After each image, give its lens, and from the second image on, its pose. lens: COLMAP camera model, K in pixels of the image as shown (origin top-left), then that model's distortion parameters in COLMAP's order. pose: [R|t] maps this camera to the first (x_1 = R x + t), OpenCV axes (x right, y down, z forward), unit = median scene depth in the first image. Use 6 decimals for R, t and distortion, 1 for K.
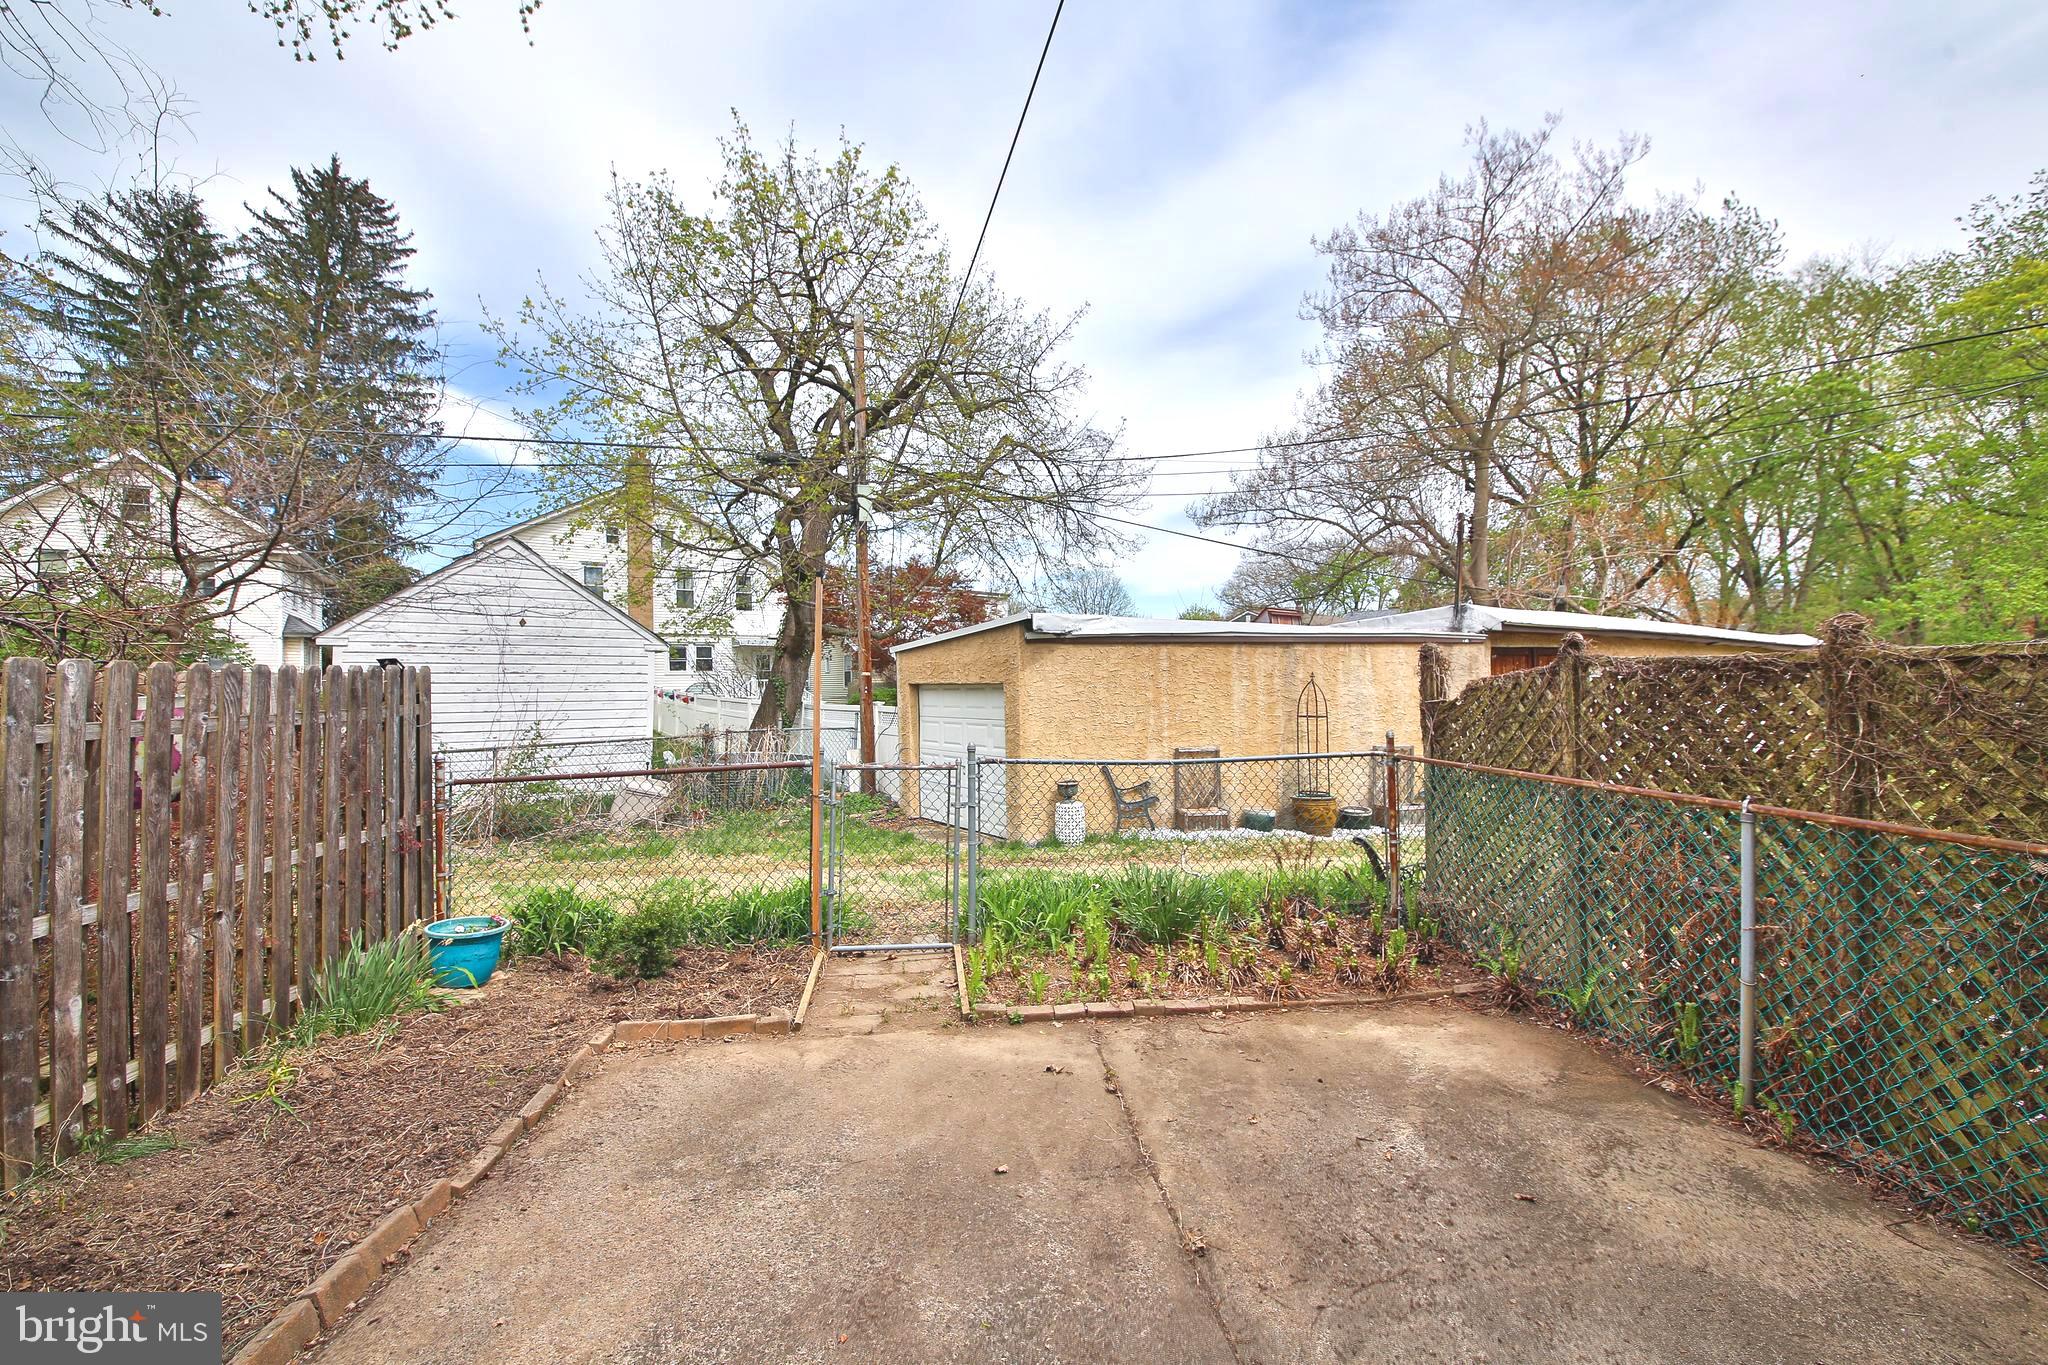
lens RADIAL K [[784.9, 0, 1024.5], [0, 784.9, 677.2], [0, 0, 1]] dist [0.023675, -0.020949]
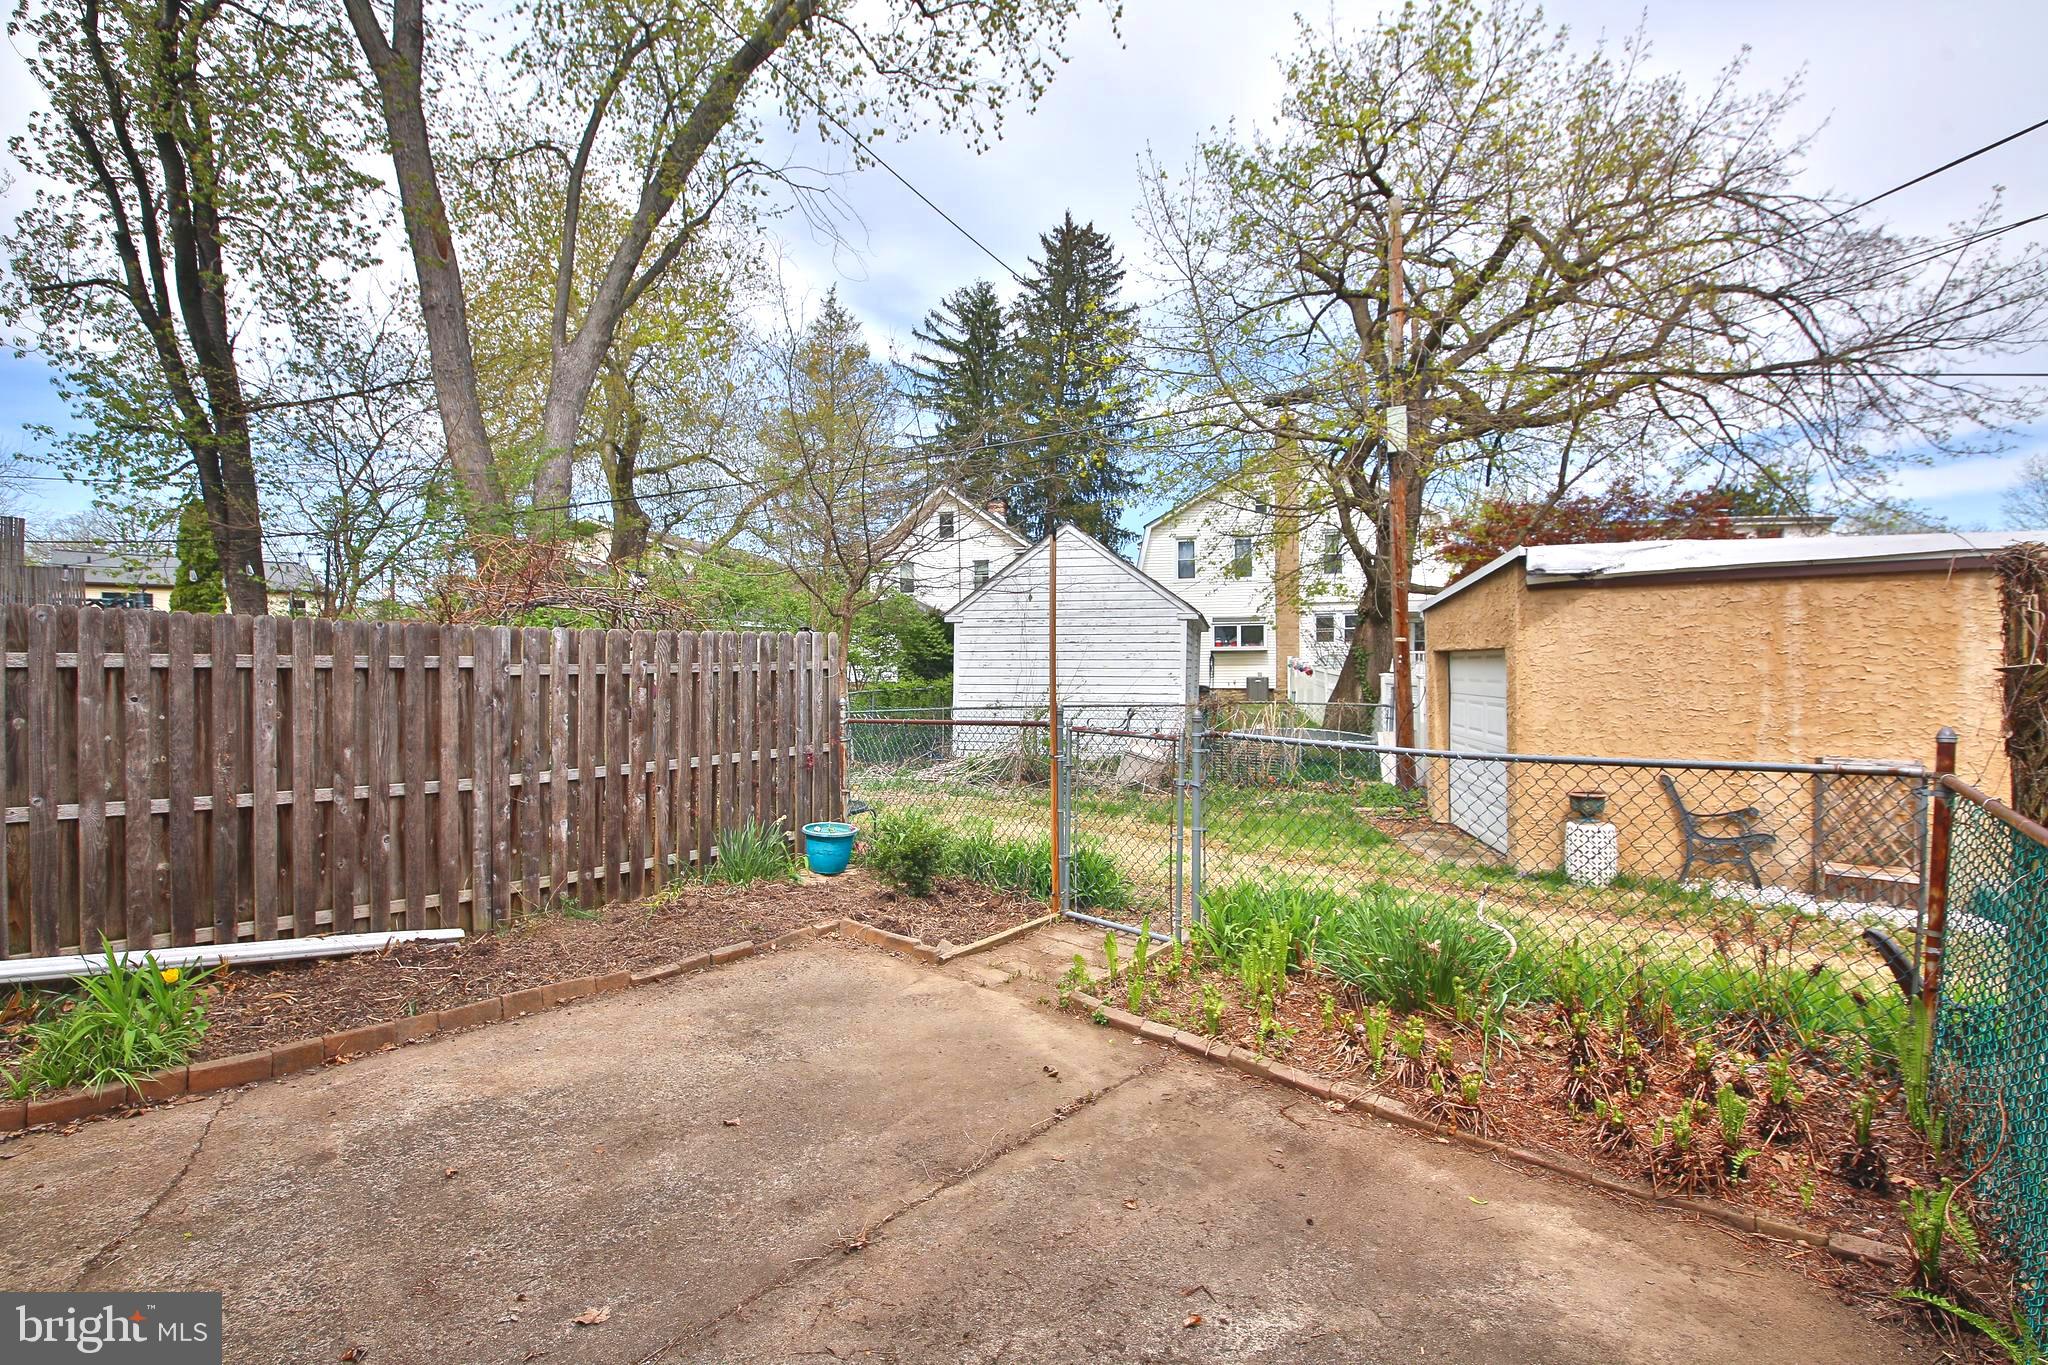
lens RADIAL K [[879.9, 0, 1024.0], [0, 879.9, 682.5], [0, 0, 1]] dist [0.019456, -0.021521]
pose [[0.675253, 0.021969, -0.737259, 0.279102], [0.002673, 0.999477, 0.032231, 0.012150], [0.737581, -0.023735, 0.674841, 0.123619]]
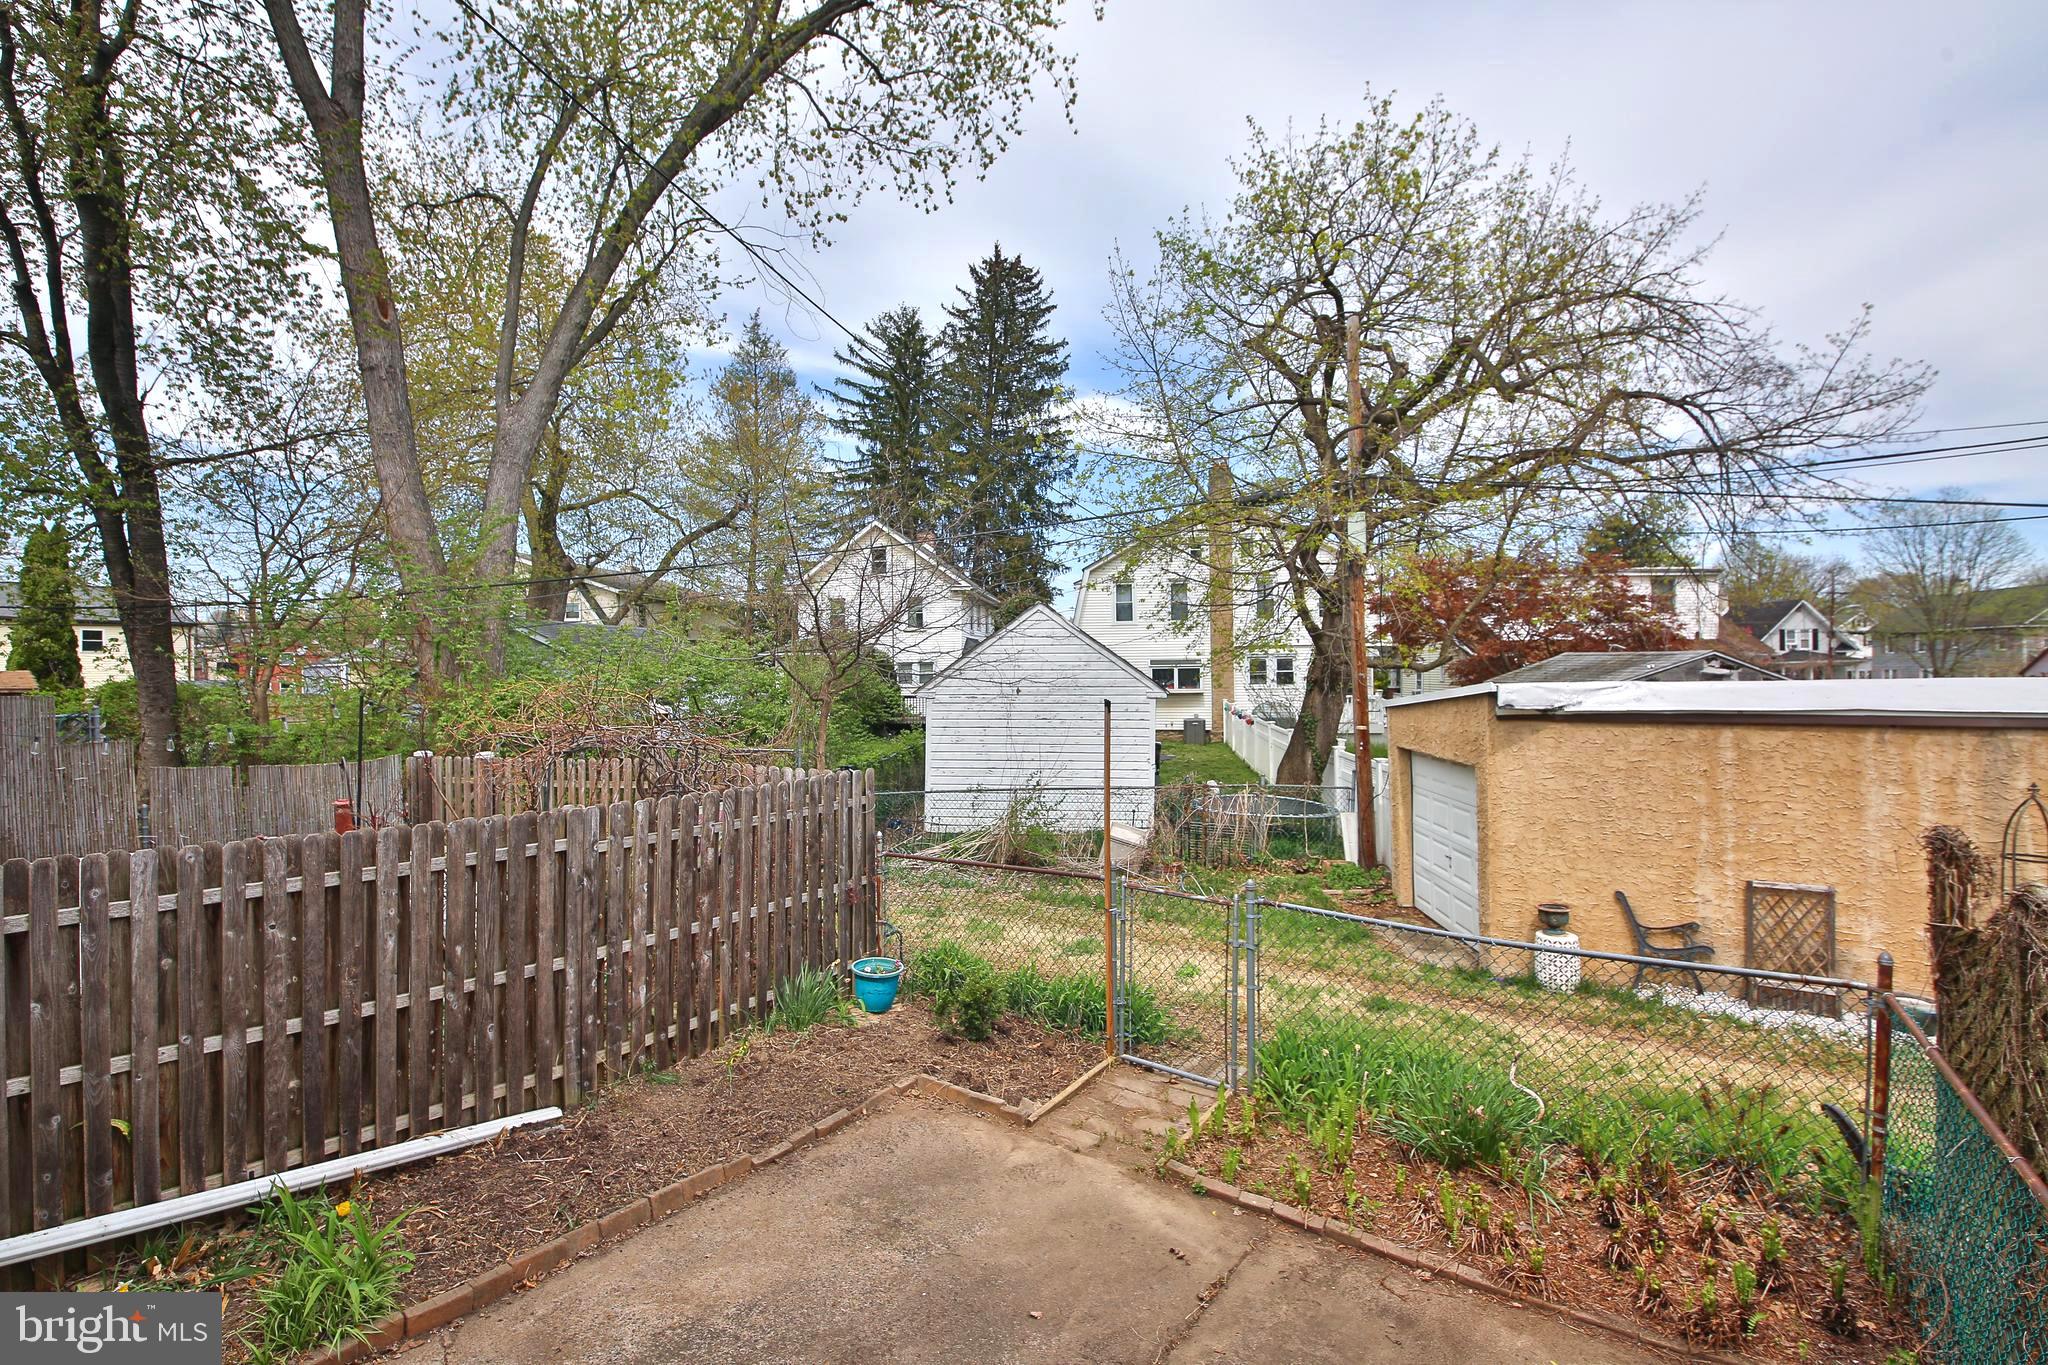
lens RADIAL K [[904.5, 0, 1024.0], [0, 904.5, 682.5], [0, 0, 1]] dist [0.021682, -0.022875]
pose [[0.743714, 0.006516, -0.668466, 0.252944], [0.004902, 0.999872, 0.015199, -0.095609], [0.668480, -0.014581, 0.743588, 0.005799]]
